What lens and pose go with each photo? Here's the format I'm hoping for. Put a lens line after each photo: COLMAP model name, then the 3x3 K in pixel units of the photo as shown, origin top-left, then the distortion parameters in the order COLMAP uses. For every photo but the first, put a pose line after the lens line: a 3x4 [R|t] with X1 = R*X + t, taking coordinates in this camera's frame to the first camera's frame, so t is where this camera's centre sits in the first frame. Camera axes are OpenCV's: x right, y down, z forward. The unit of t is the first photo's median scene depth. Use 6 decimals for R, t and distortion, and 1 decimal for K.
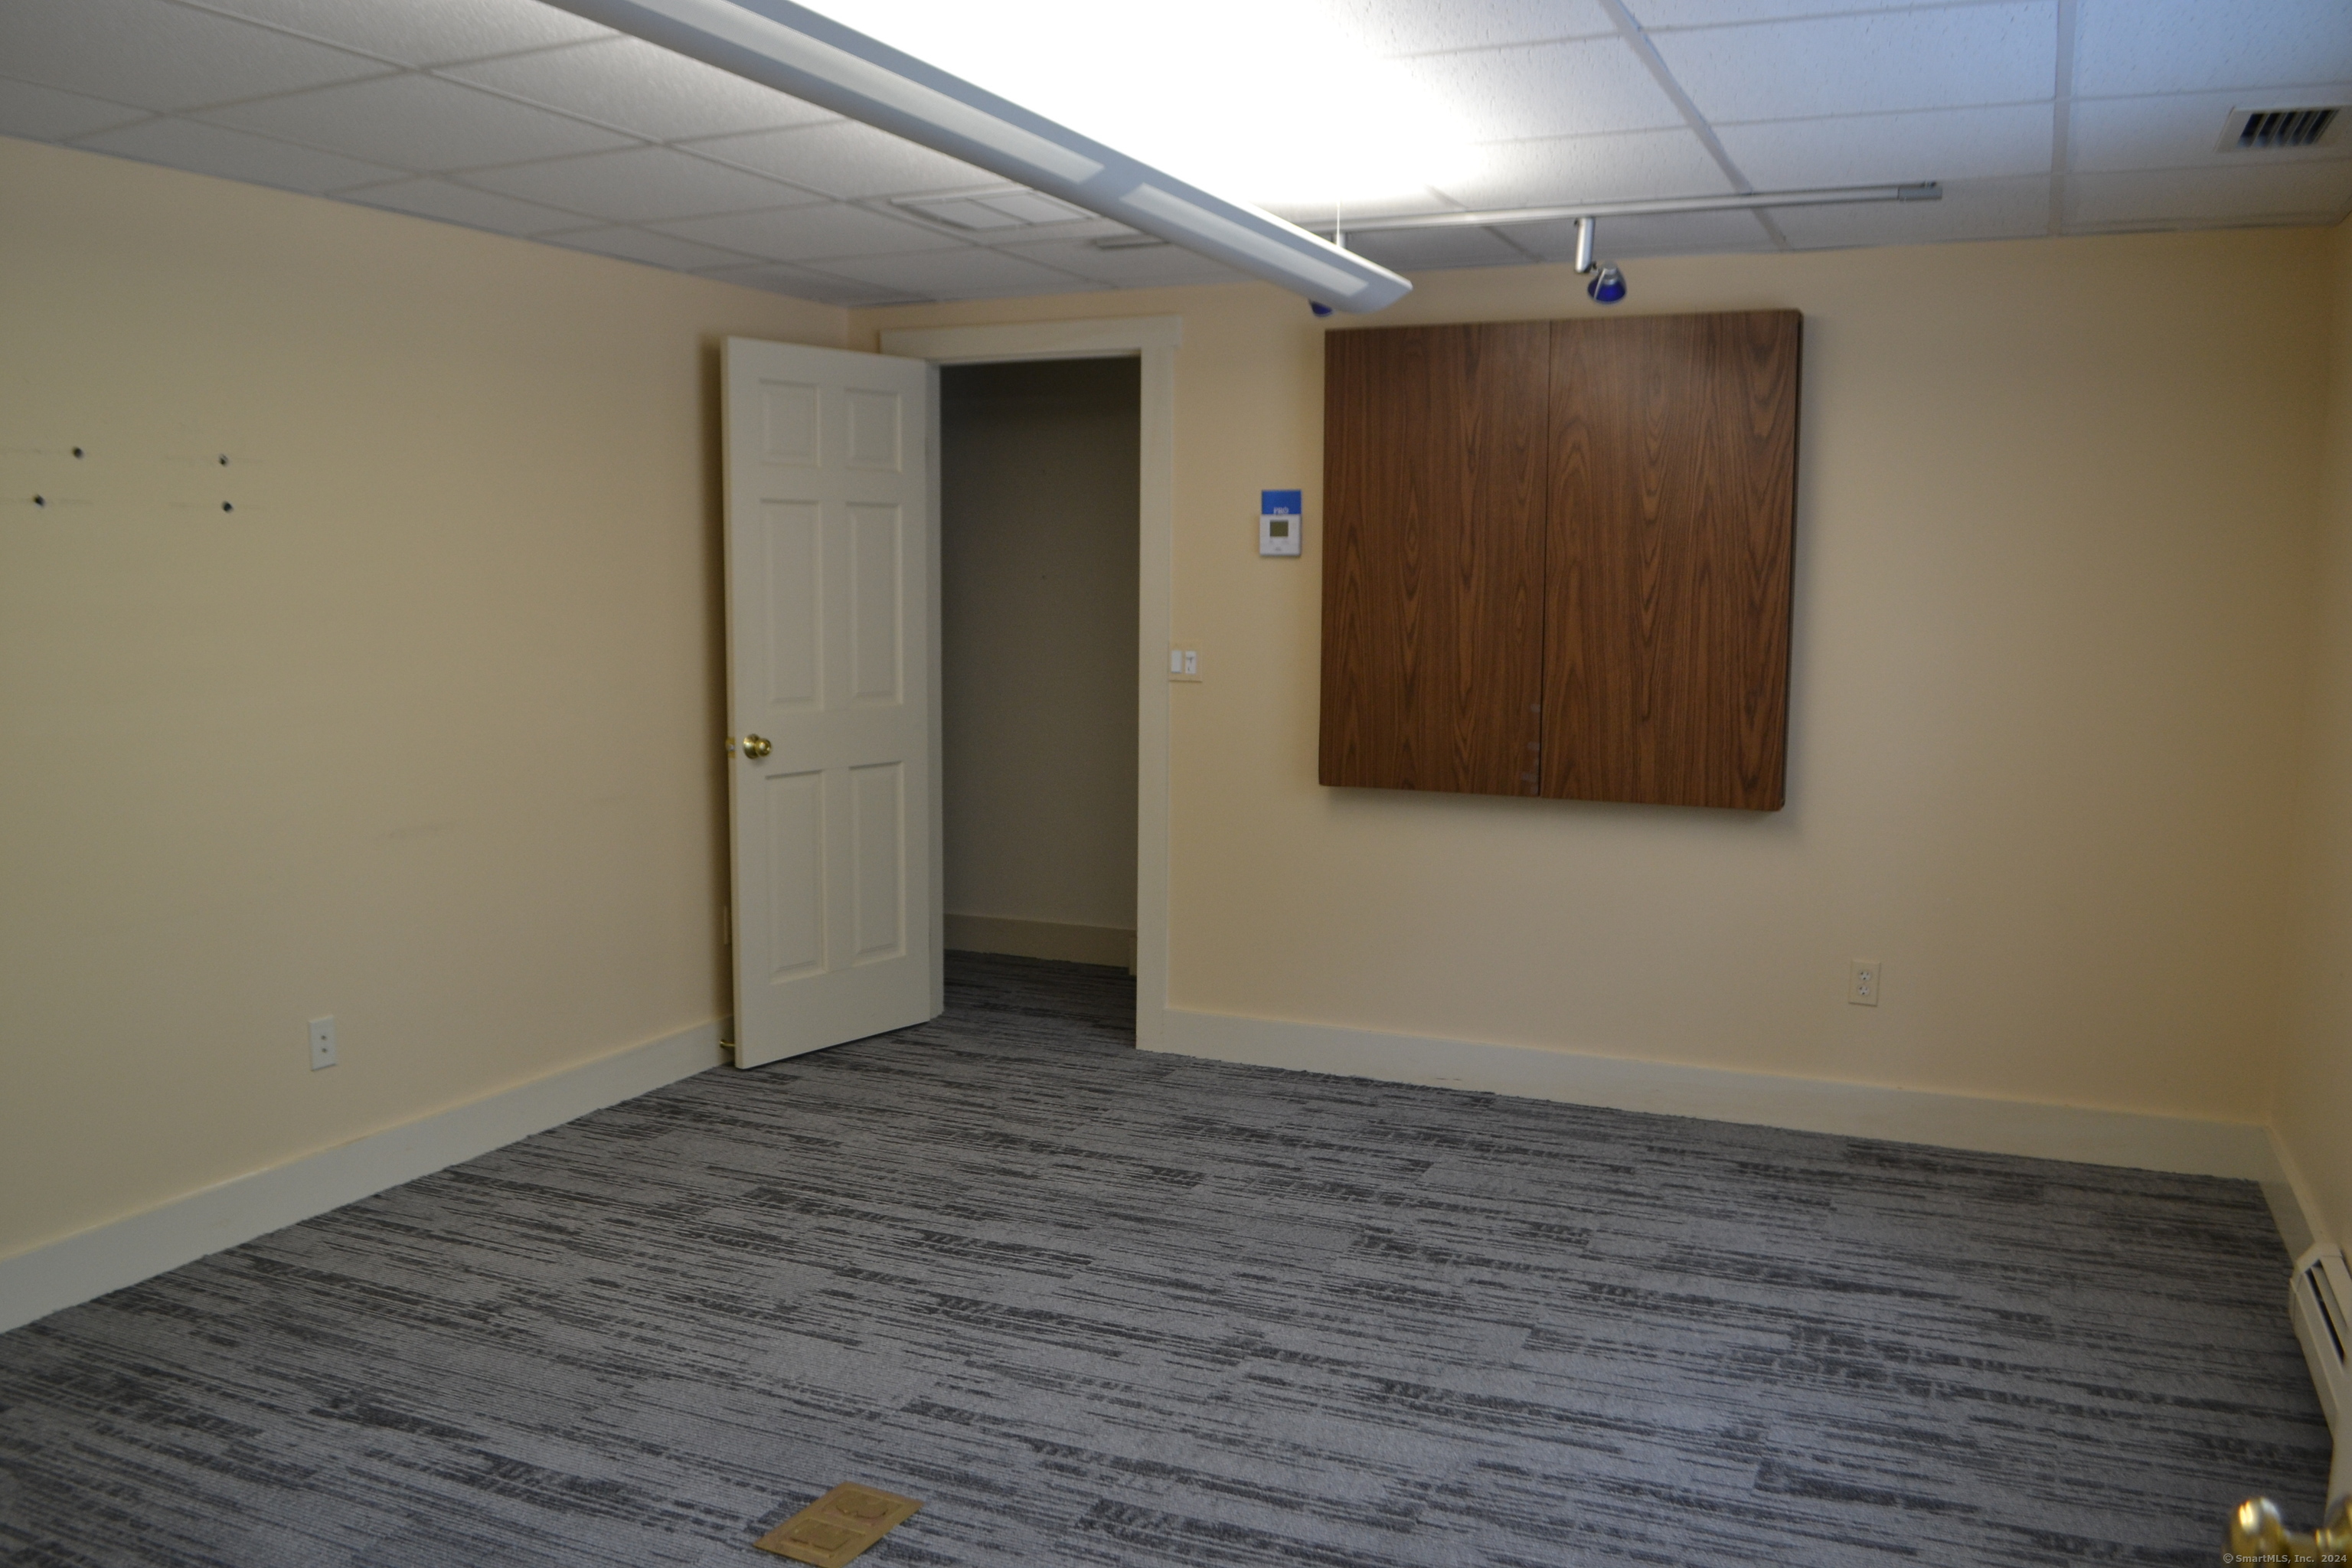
lens RADIAL K [[1857.6, 0, 1185.4], [0, 1857.6, 776.5], [0, 0, 1]] dist [-0.058212, -0.016335]
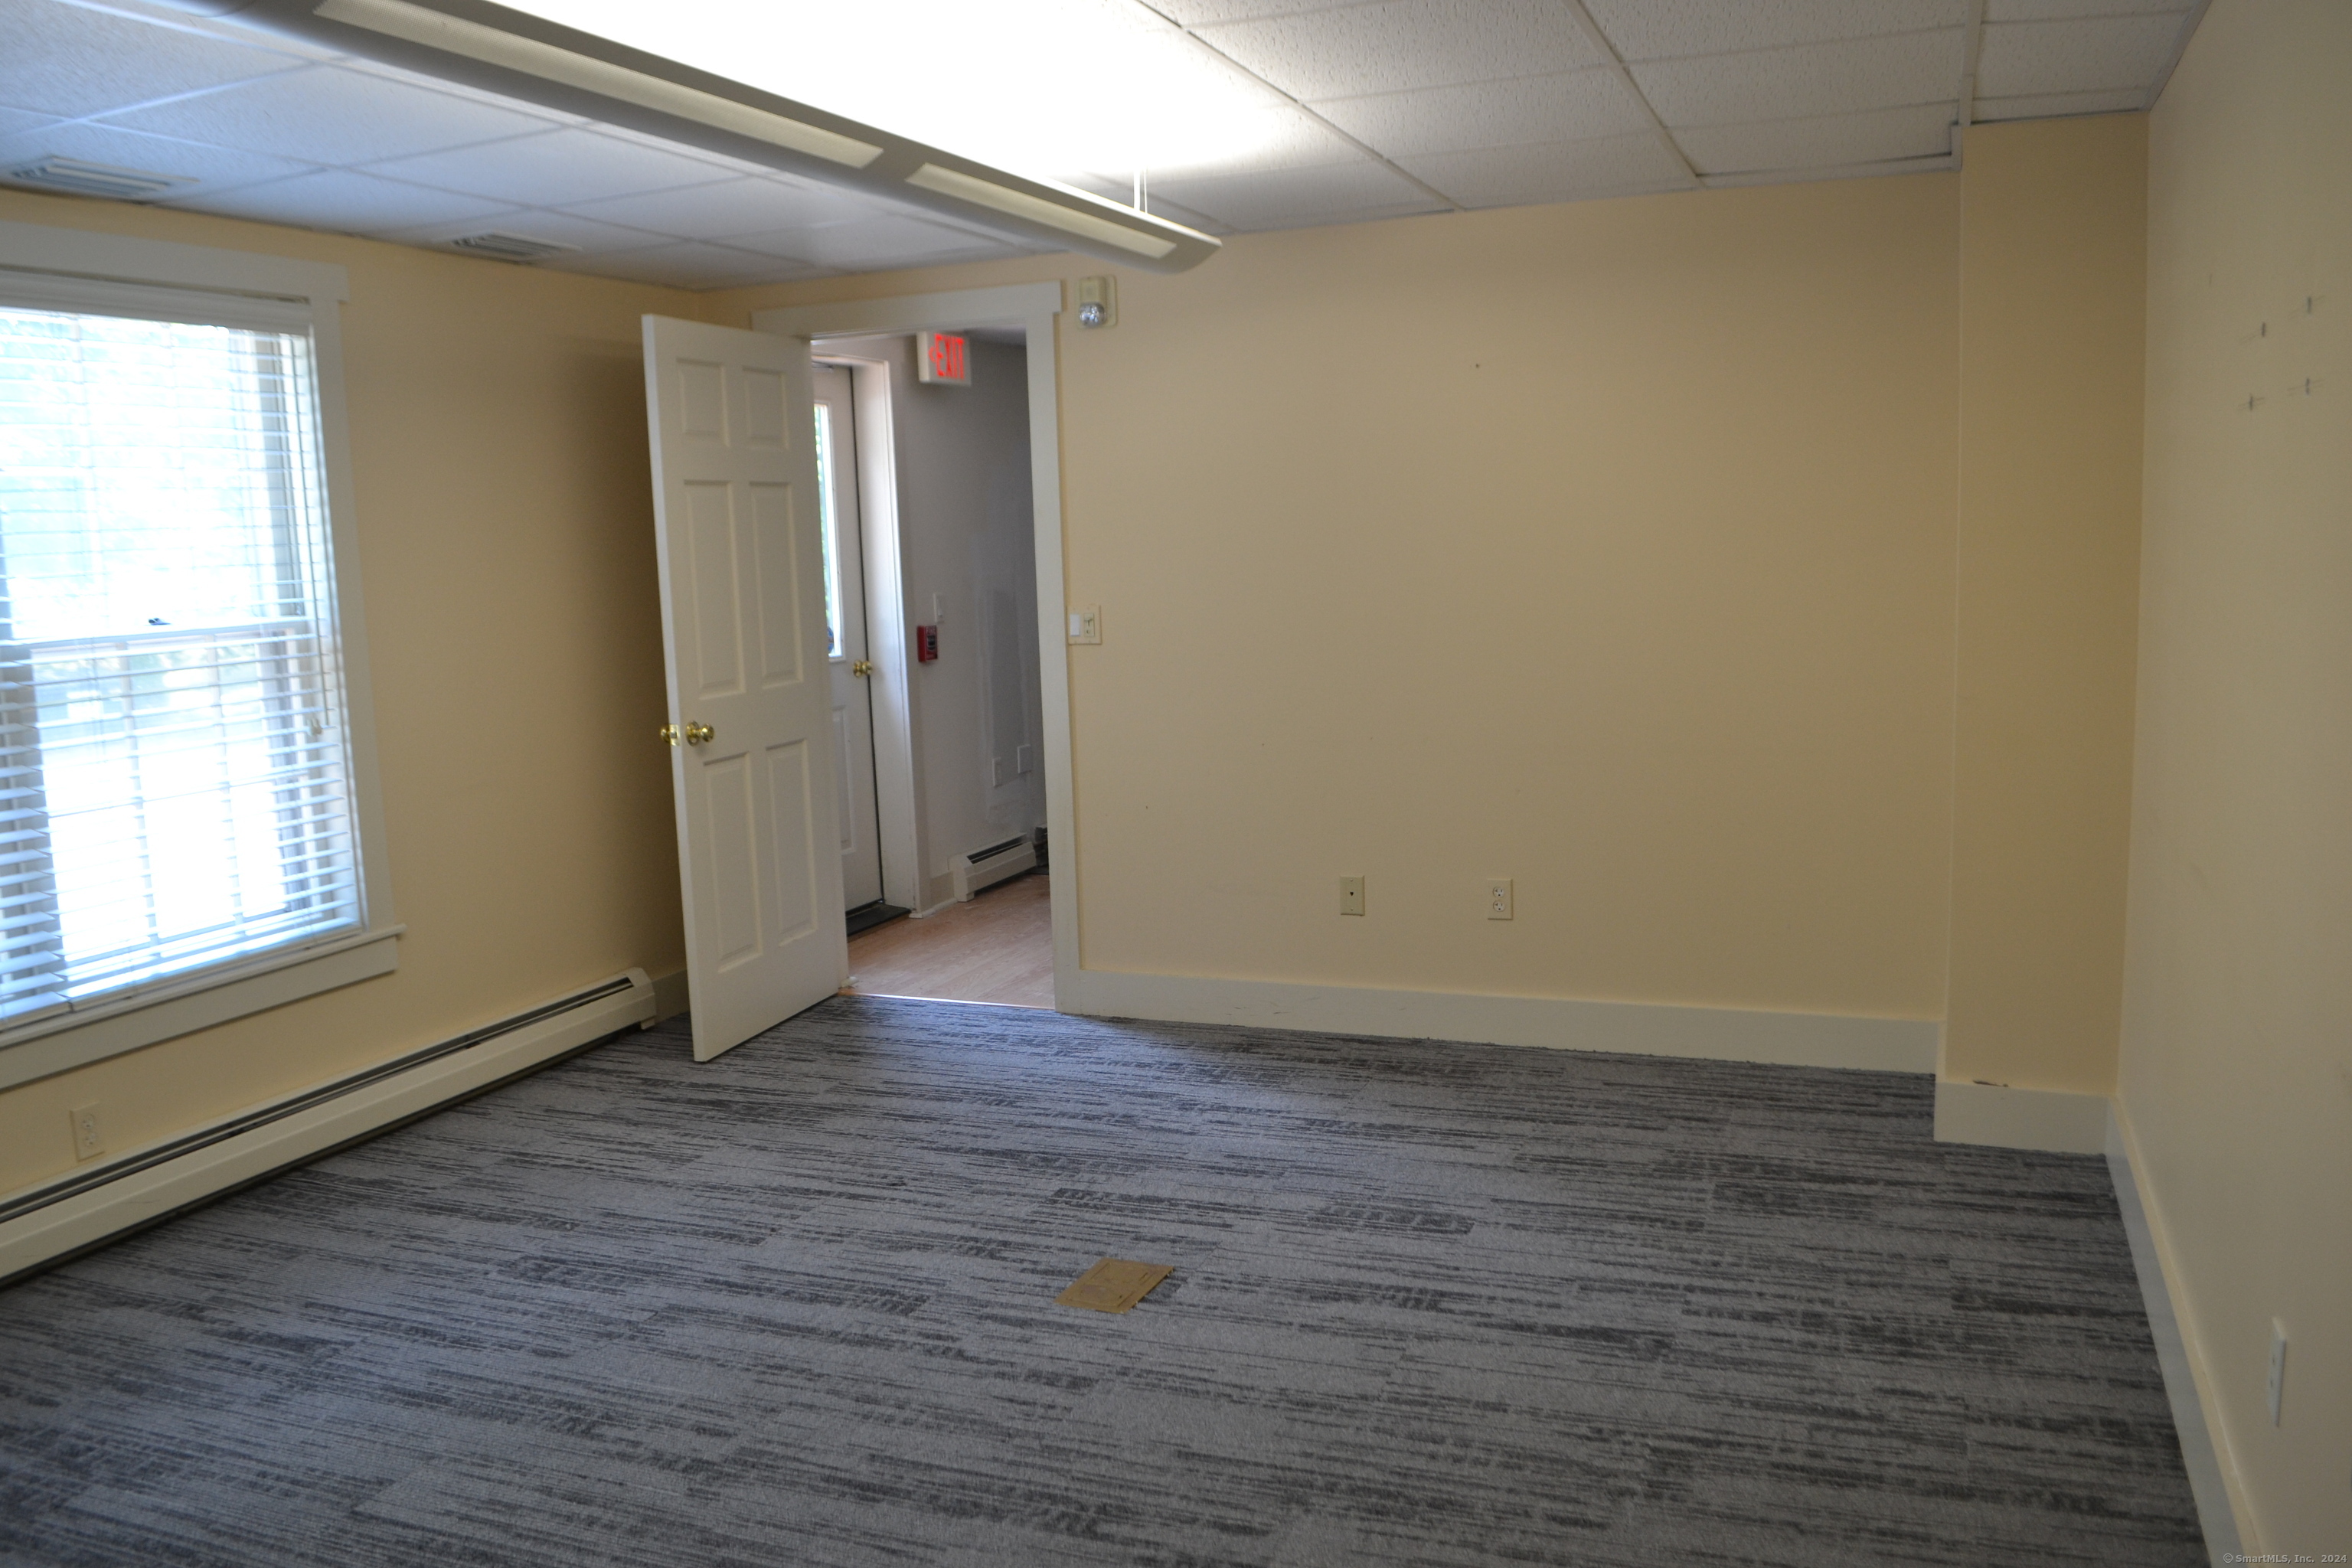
lens RADIAL K [[1857.6, 0, 1170.4], [0, 1857.6, 782.9], [0, 0, 1]] dist [-0.058212, -0.016335]
pose [[-0.998456, 0.041604, -0.036794, -0.173320], [0.031546, 0.970056, 0.240824, -0.213956], [0.045712, 0.239291, -0.969871, 1.930967]]
